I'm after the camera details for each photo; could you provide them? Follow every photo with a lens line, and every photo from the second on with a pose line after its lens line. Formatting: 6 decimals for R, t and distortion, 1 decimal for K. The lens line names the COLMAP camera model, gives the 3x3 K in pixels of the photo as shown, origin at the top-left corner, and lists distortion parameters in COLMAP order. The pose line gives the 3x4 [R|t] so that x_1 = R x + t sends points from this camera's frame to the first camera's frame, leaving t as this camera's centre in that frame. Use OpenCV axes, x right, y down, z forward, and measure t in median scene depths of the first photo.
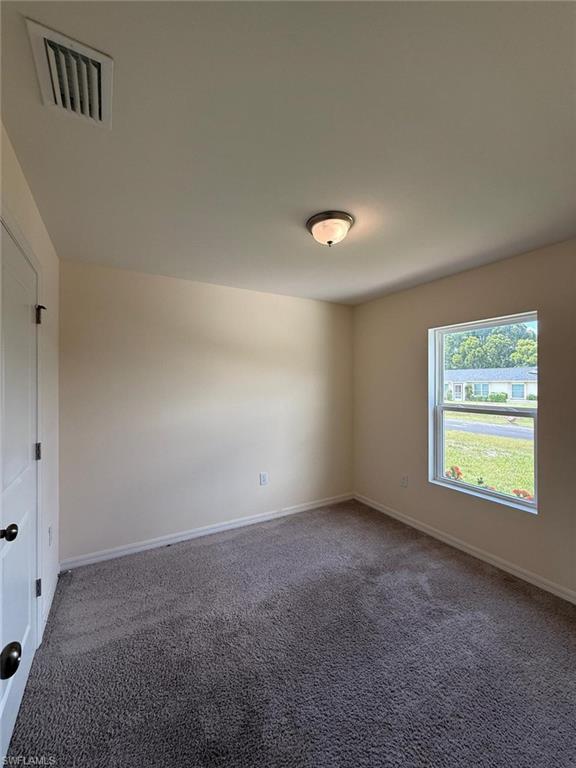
lens RADIAL K [[306.4, 0, 288.0], [0, 306.4, 384.0], [0, 0, 1]] dist [0.000798, 0.000377]
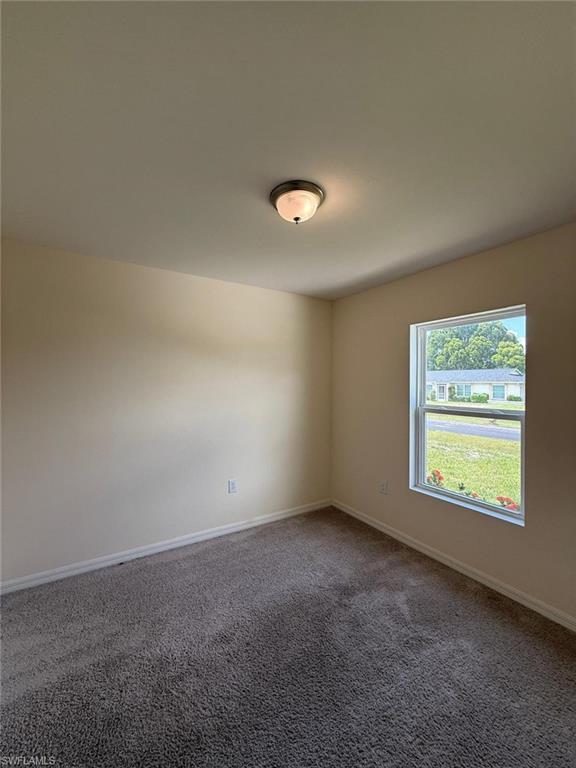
lens RADIAL K [[306.4, 0, 288.0], [0, 306.4, 384.0], [0, 0, 1]] dist [0.000798, 0.000377]
pose [[0.999089, 0.006303, 0.042213, 0.058732], [-0.006334, 0.999980, 0.000598, 0.002429], [-0.042209, -0.000865, 0.999108, 0.101475]]
